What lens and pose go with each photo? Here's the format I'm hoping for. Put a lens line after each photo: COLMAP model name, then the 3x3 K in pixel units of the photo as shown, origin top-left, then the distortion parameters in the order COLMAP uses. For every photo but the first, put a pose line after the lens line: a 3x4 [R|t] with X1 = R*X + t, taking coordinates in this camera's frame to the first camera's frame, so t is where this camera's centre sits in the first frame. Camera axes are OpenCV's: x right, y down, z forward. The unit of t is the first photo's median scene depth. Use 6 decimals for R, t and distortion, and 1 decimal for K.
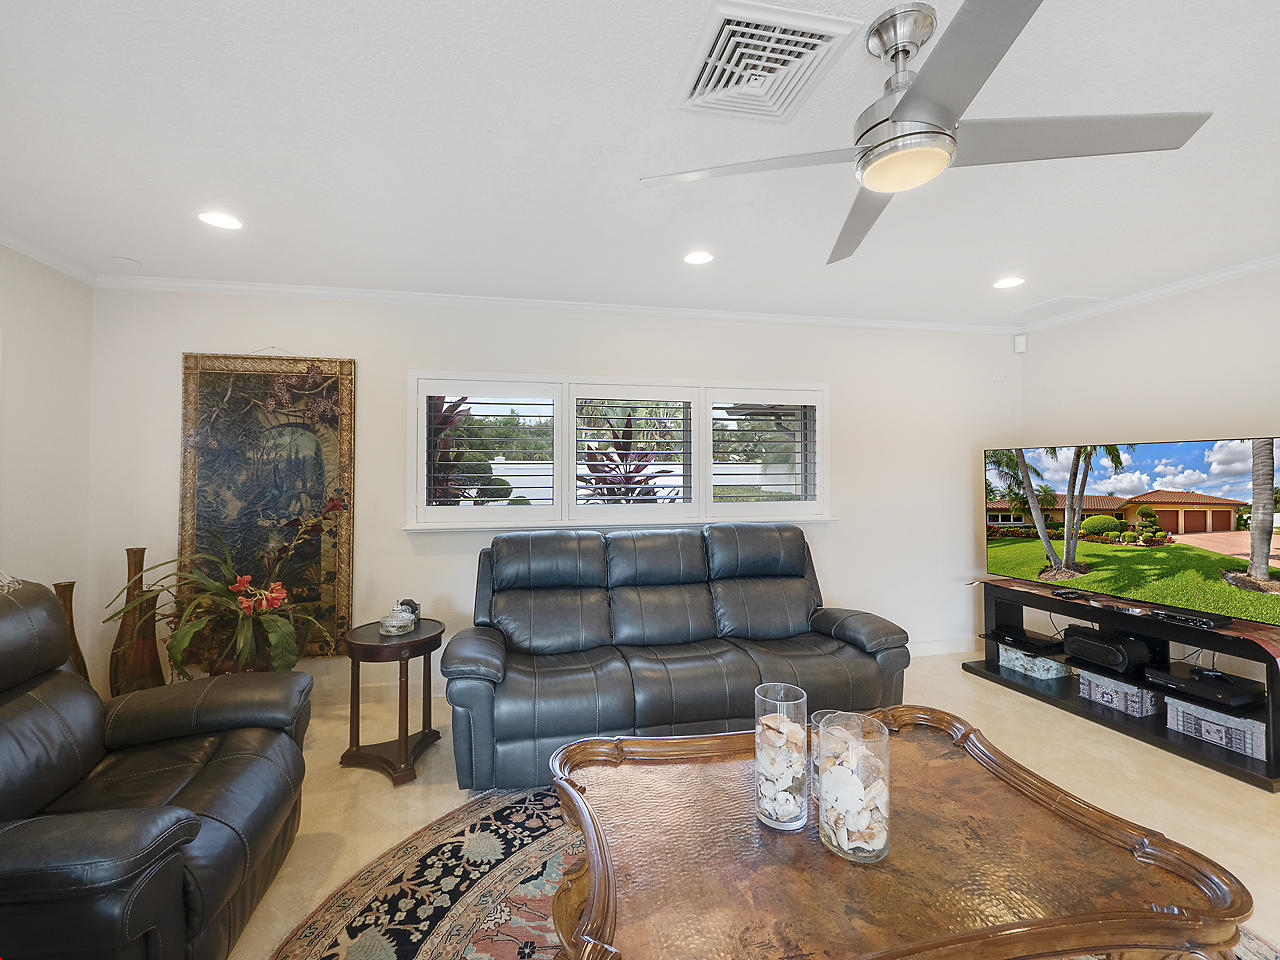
lens RADIAL K [[539.0, 0, 644.4], [0, 539.0, 458.5], [0, 0, 1]] dist [-0.010362, 0.003651]
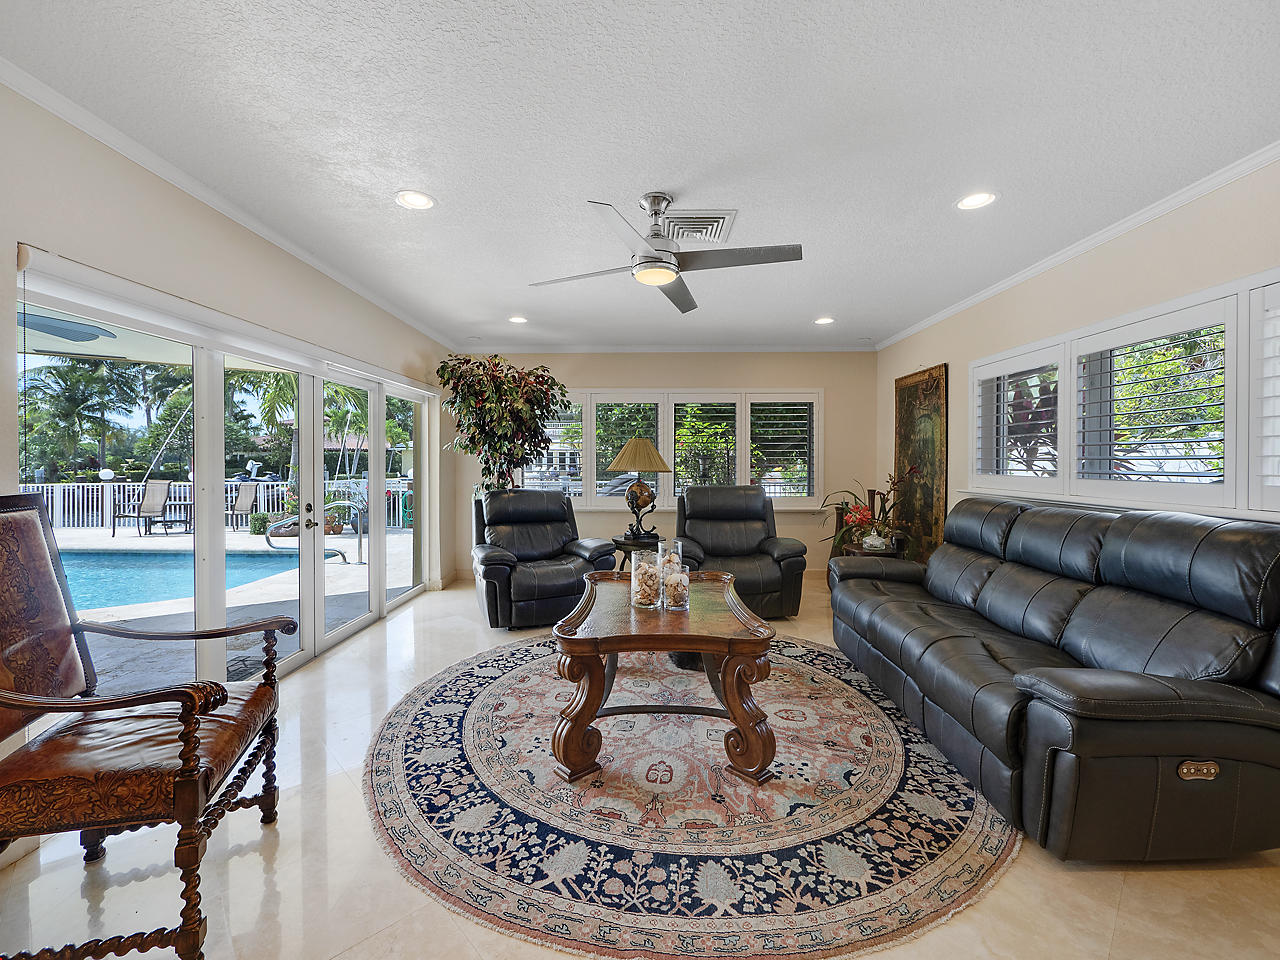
lens RADIAL K [[543.2, 0, 625.3], [0, 543.2, 469.1], [0, 0, 1]] dist [0.001034, 0.000525]
pose [[-0.249967, 0.022388, -0.967995, 1.596340], [0.043735, 0.998973, 0.011810, 0.049038], [0.967266, -0.039383, -0.250690, 0.909109]]
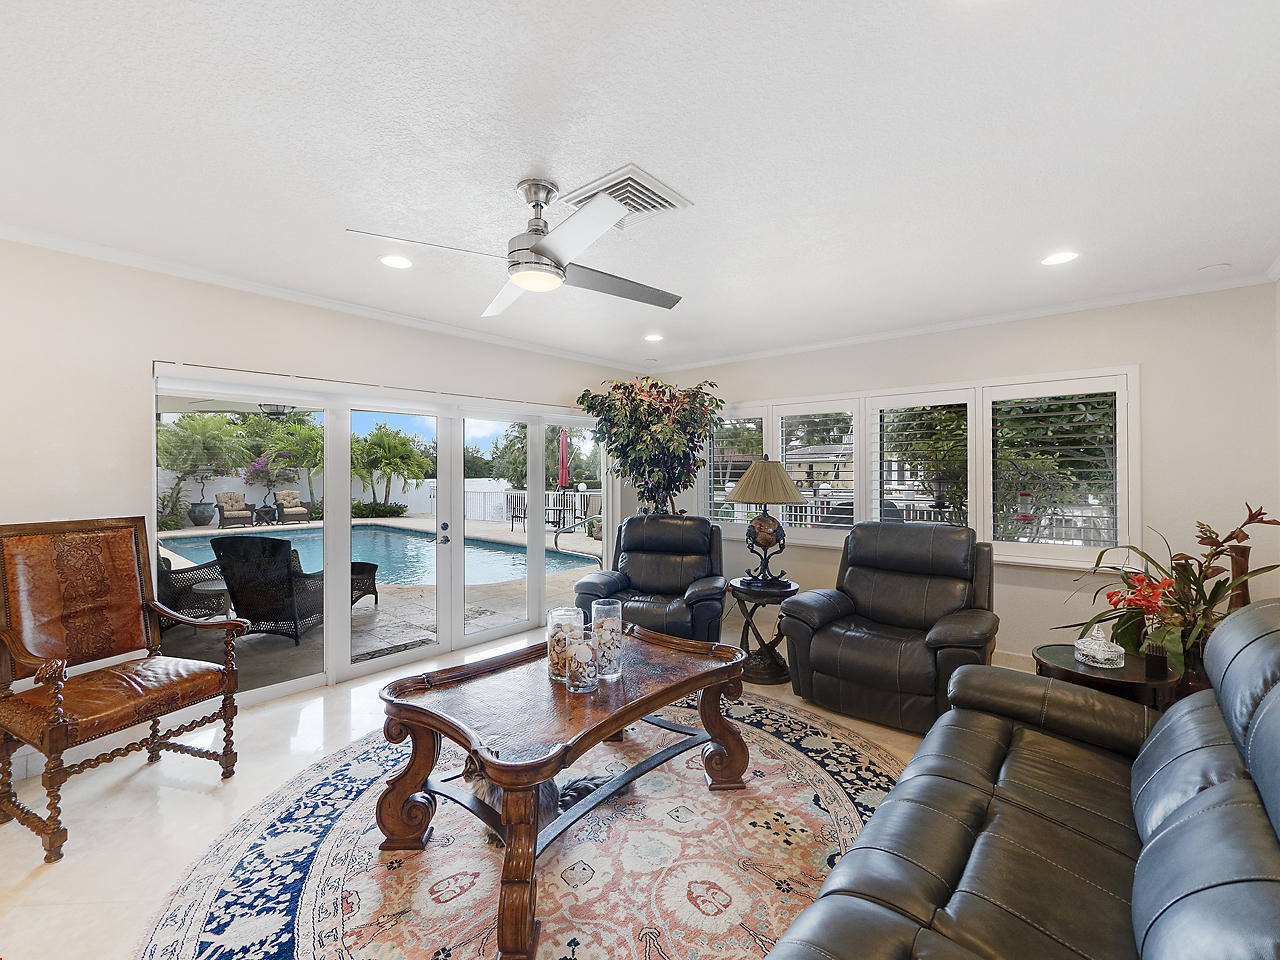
lens RADIAL K [[536.7, 0, 639.8], [0, 536.7, 471.5], [0, 0, 1]] dist [-0.005292, -0.000565]
pose [[-0.806366, 0.011645, -0.591303, 0.780993], [0.036086, 0.998912, -0.029537, 0.024318], [0.590315, -0.045156, -0.805909, 1.624204]]
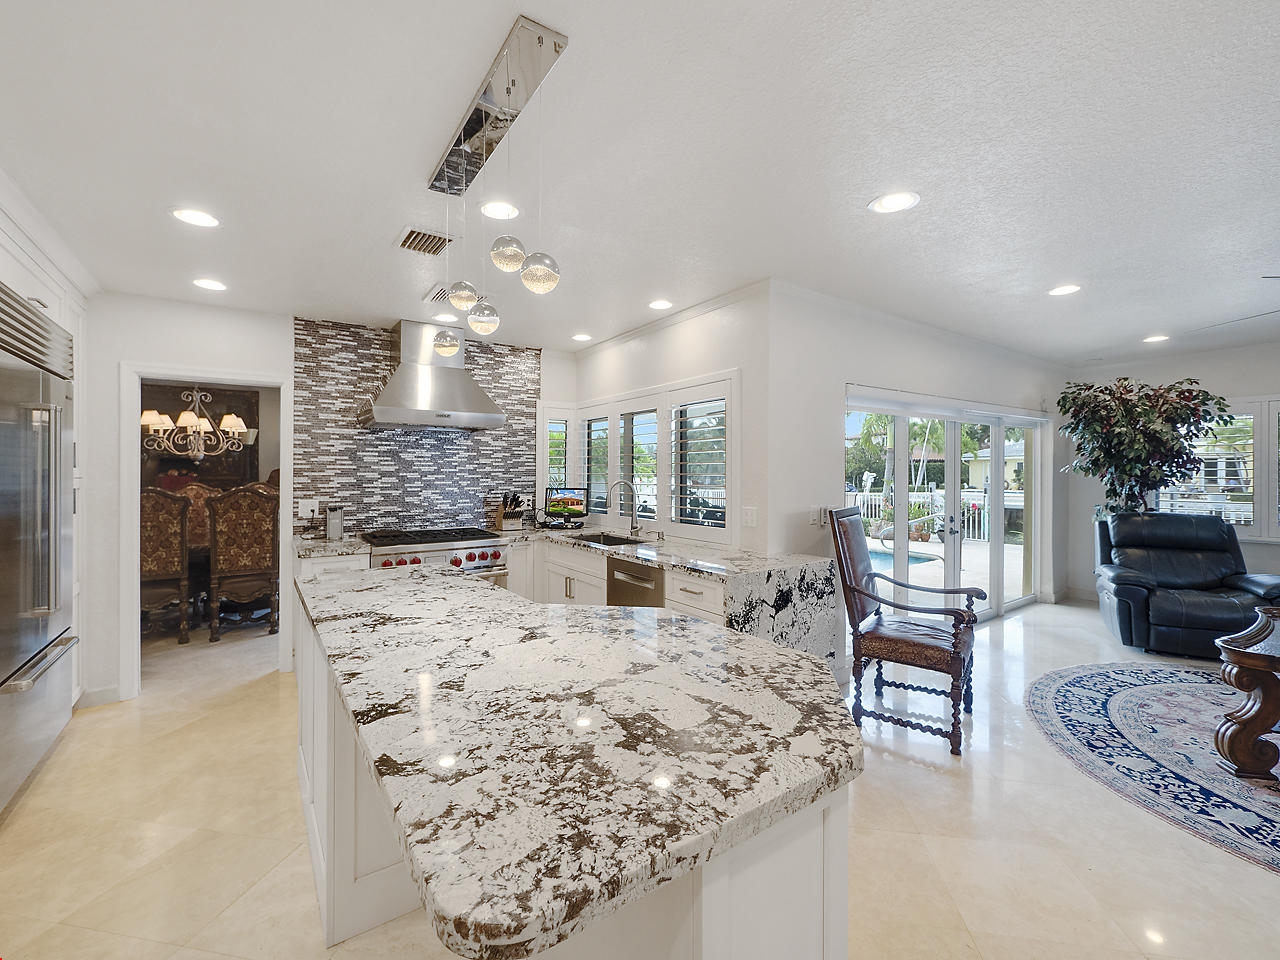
lens RADIAL K [[547.2, 0, 639.9], [0, 547.2, 475.9], [0, 0, 1]] dist [-0.002294, -0.000418]
pose [[-0.922510, 0.016952, -0.385601, 2.322384], [0.030193, 0.999143, -0.028310, -0.013089], [0.384791, -0.037758, -0.922231, 1.157436]]
